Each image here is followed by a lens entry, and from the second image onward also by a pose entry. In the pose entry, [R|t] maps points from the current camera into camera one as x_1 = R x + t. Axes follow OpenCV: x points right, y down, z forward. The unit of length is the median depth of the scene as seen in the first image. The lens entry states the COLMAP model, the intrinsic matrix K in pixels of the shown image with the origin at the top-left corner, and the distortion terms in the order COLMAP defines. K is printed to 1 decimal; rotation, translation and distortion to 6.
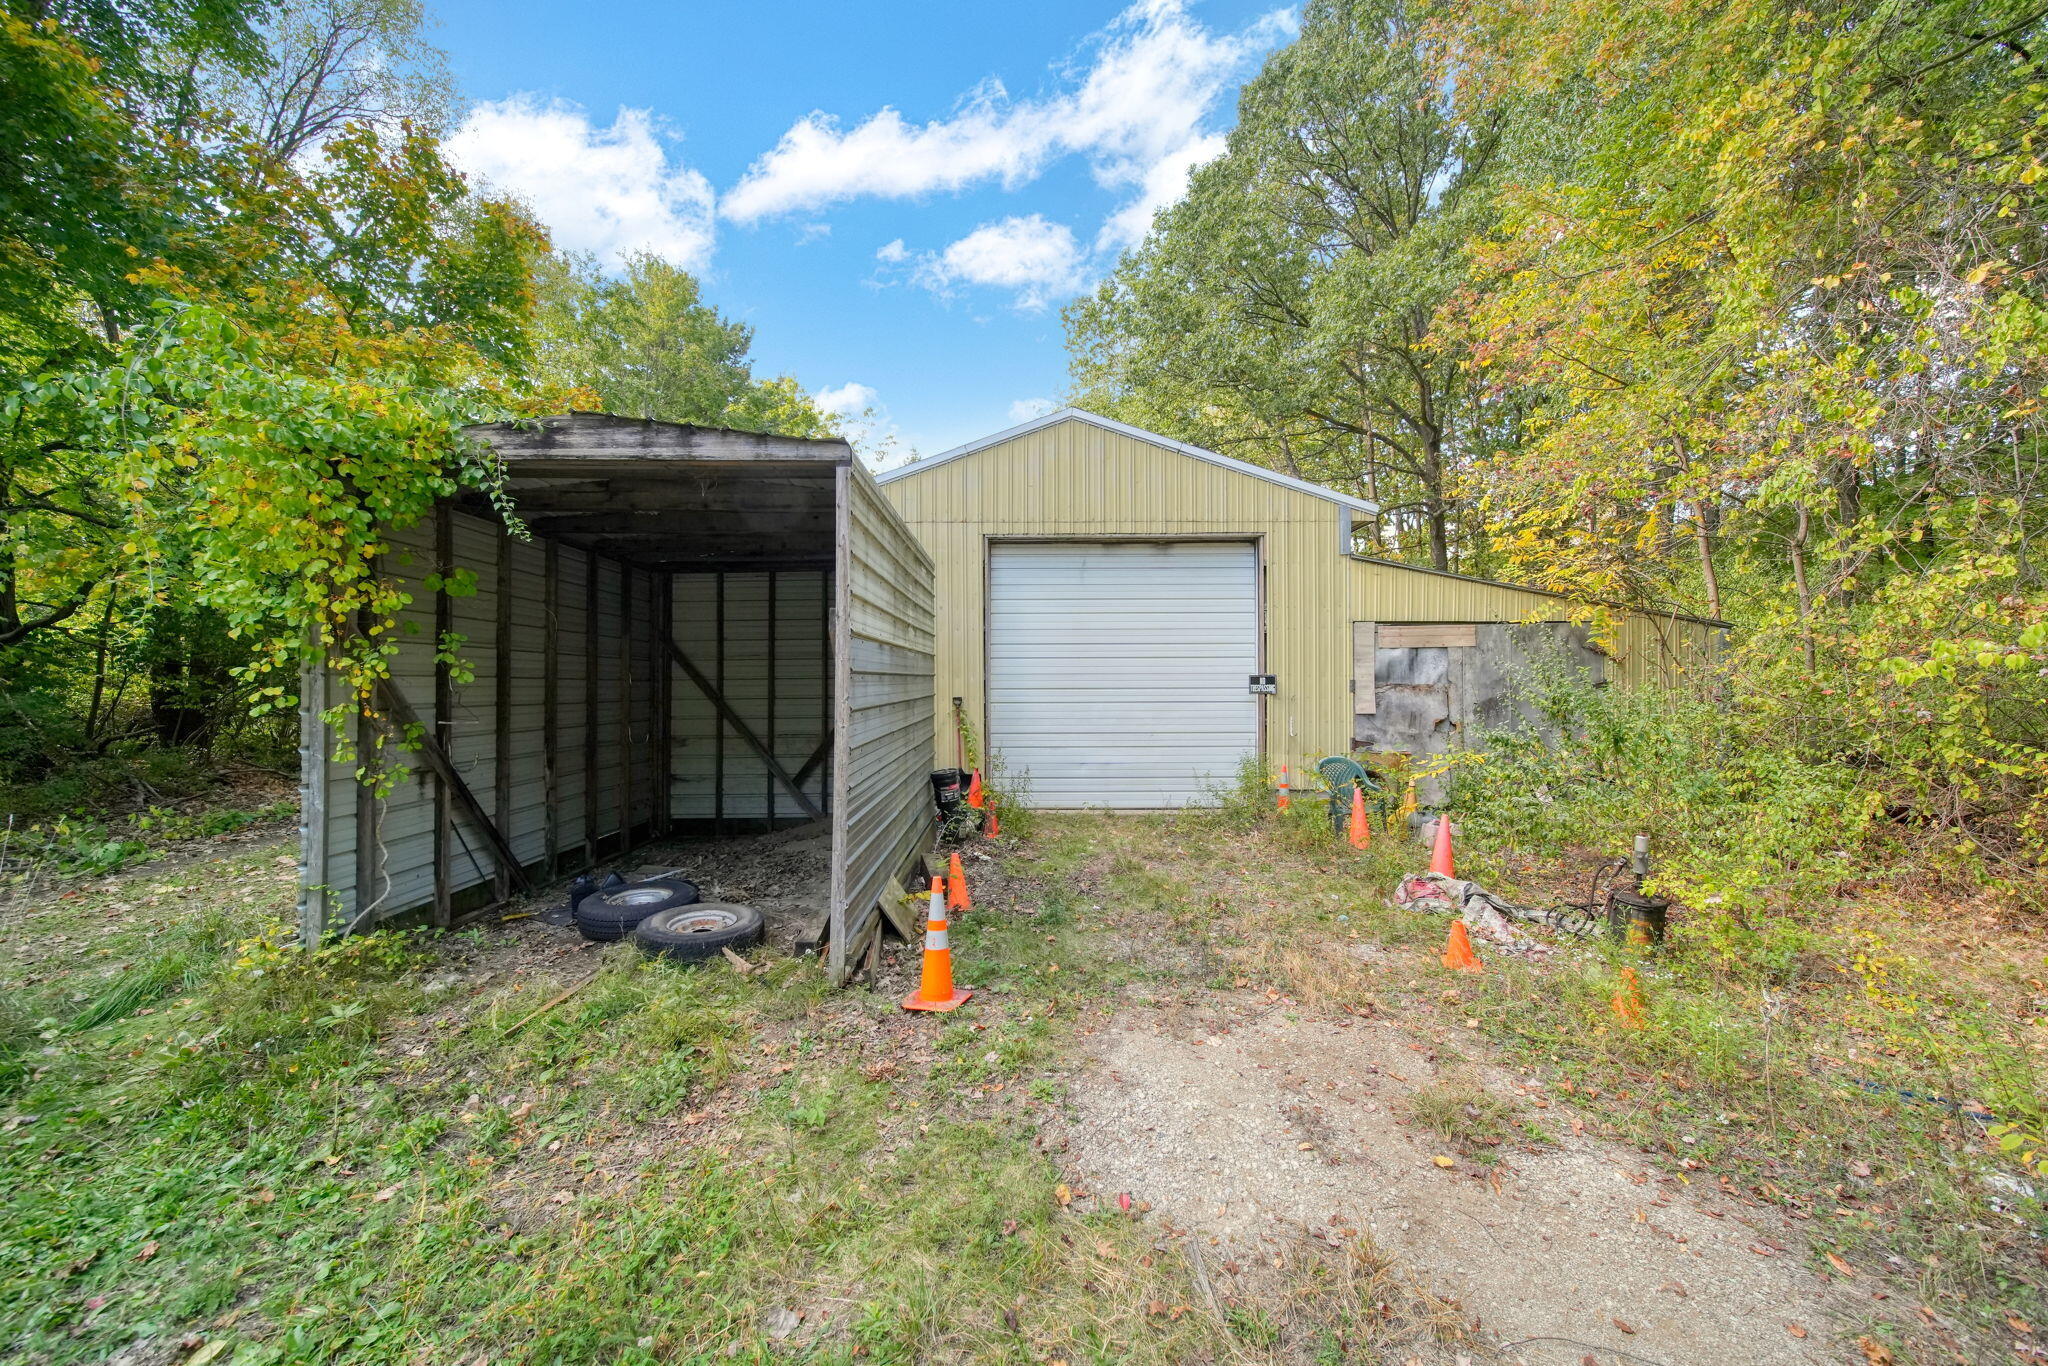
lens RADIAL K [[718.3, 0, 1025.0], [0, 718.3, 671.3], [0, 0, 1]] dist [-0.000386, -0.003602]
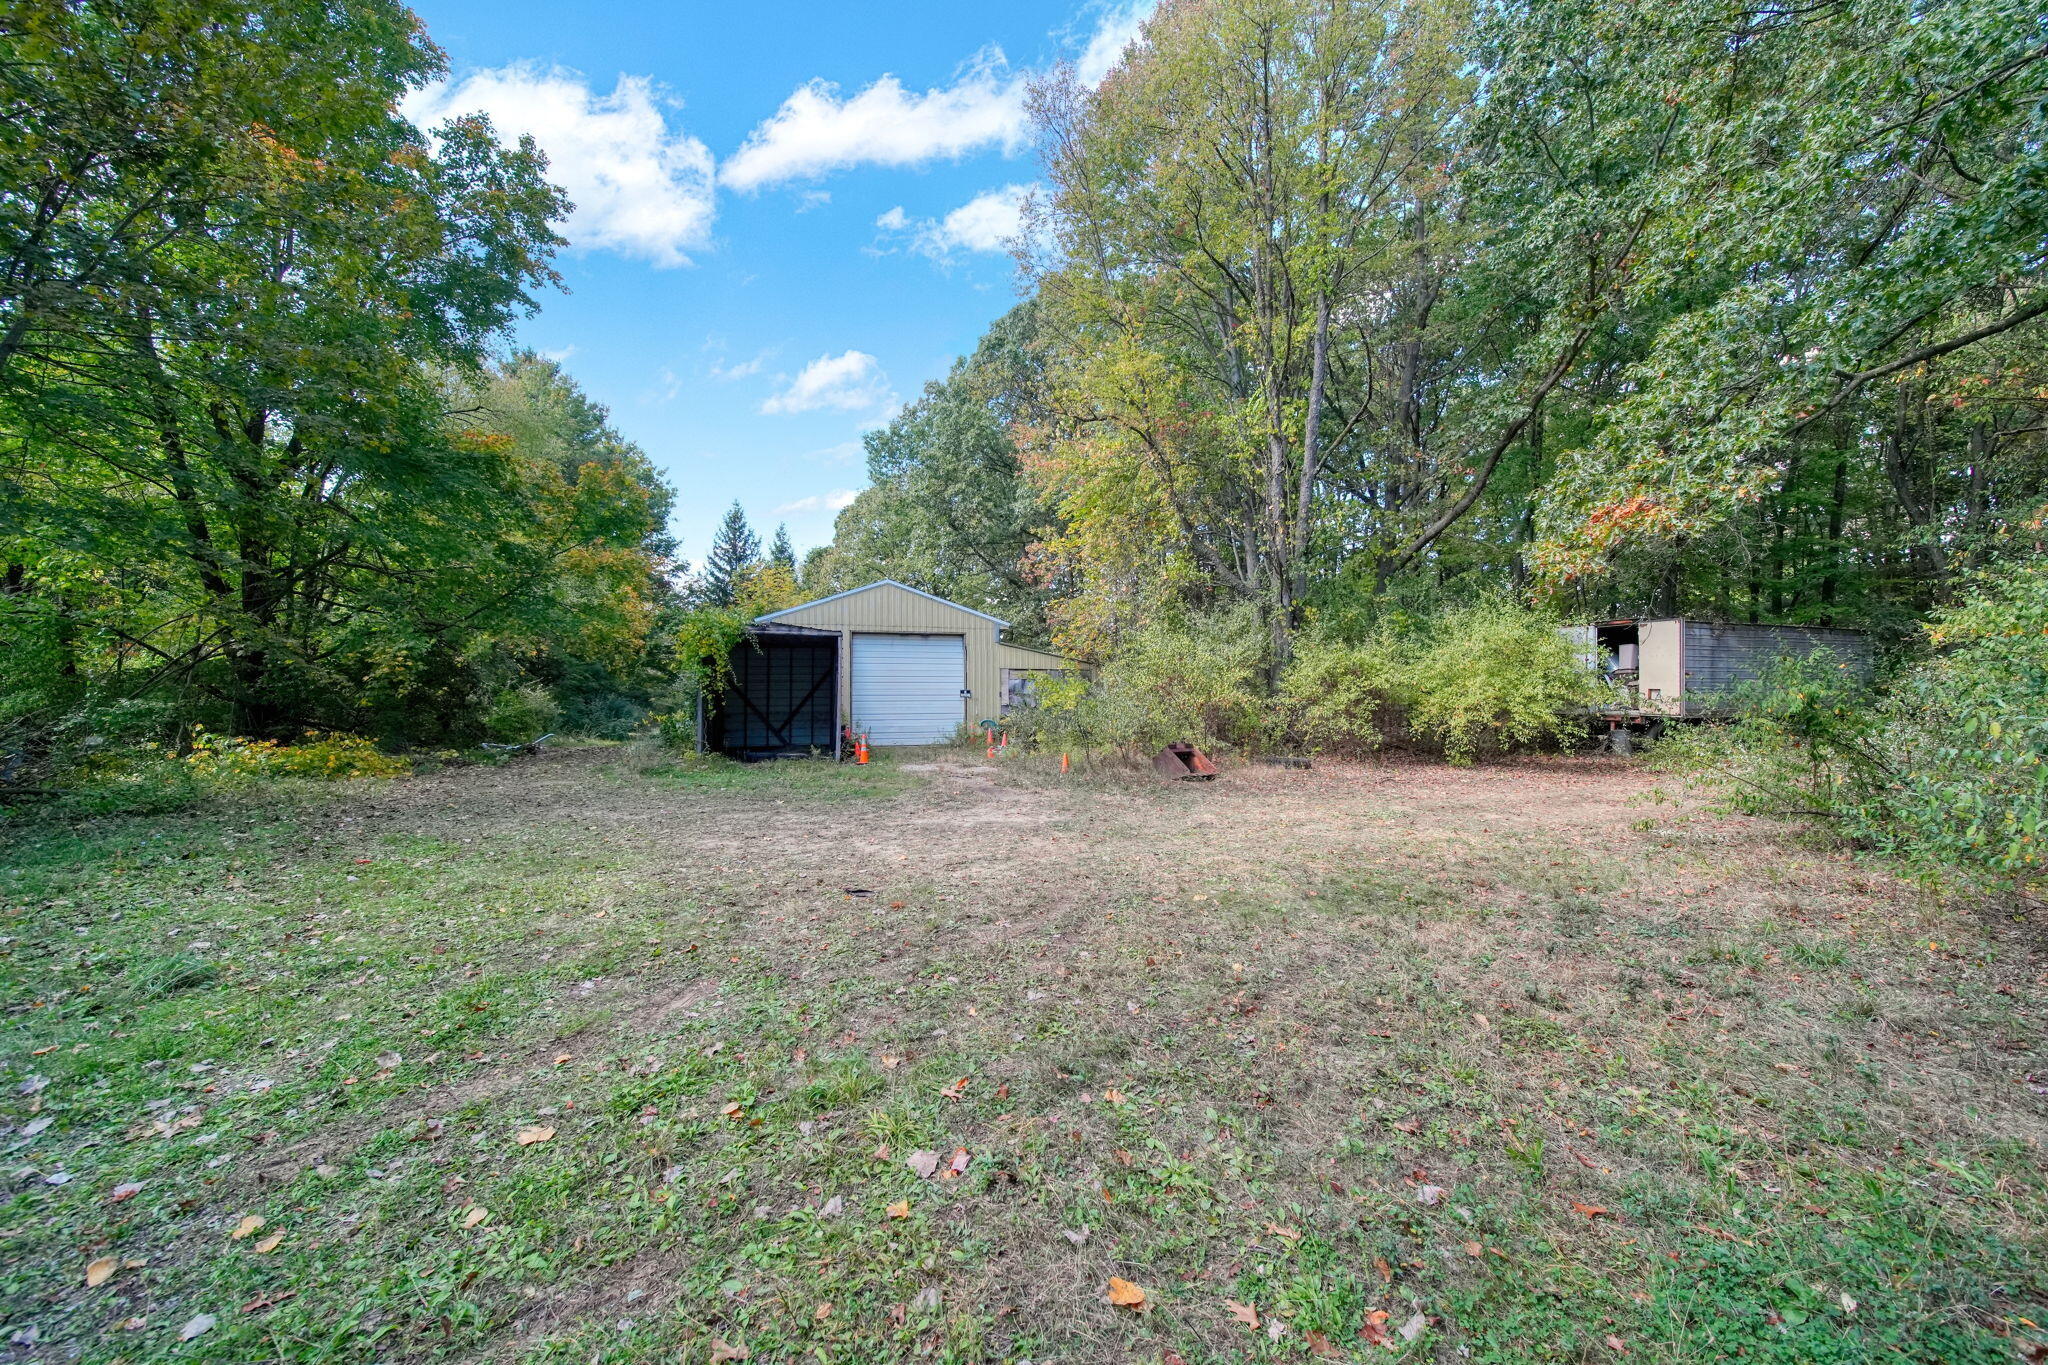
lens RADIAL K [[718.3, 0, 1025.0], [0, 718.3, 670.8], [0, 0, 1]] dist [-0.000386, -0.003602]
pose [[0.957019, 0.008968, 0.289885, -0.190893], [-0.000976, 0.999616, -0.027705, 0.008056], [-0.290022, 0.026231, 0.956660, -1.436195]]
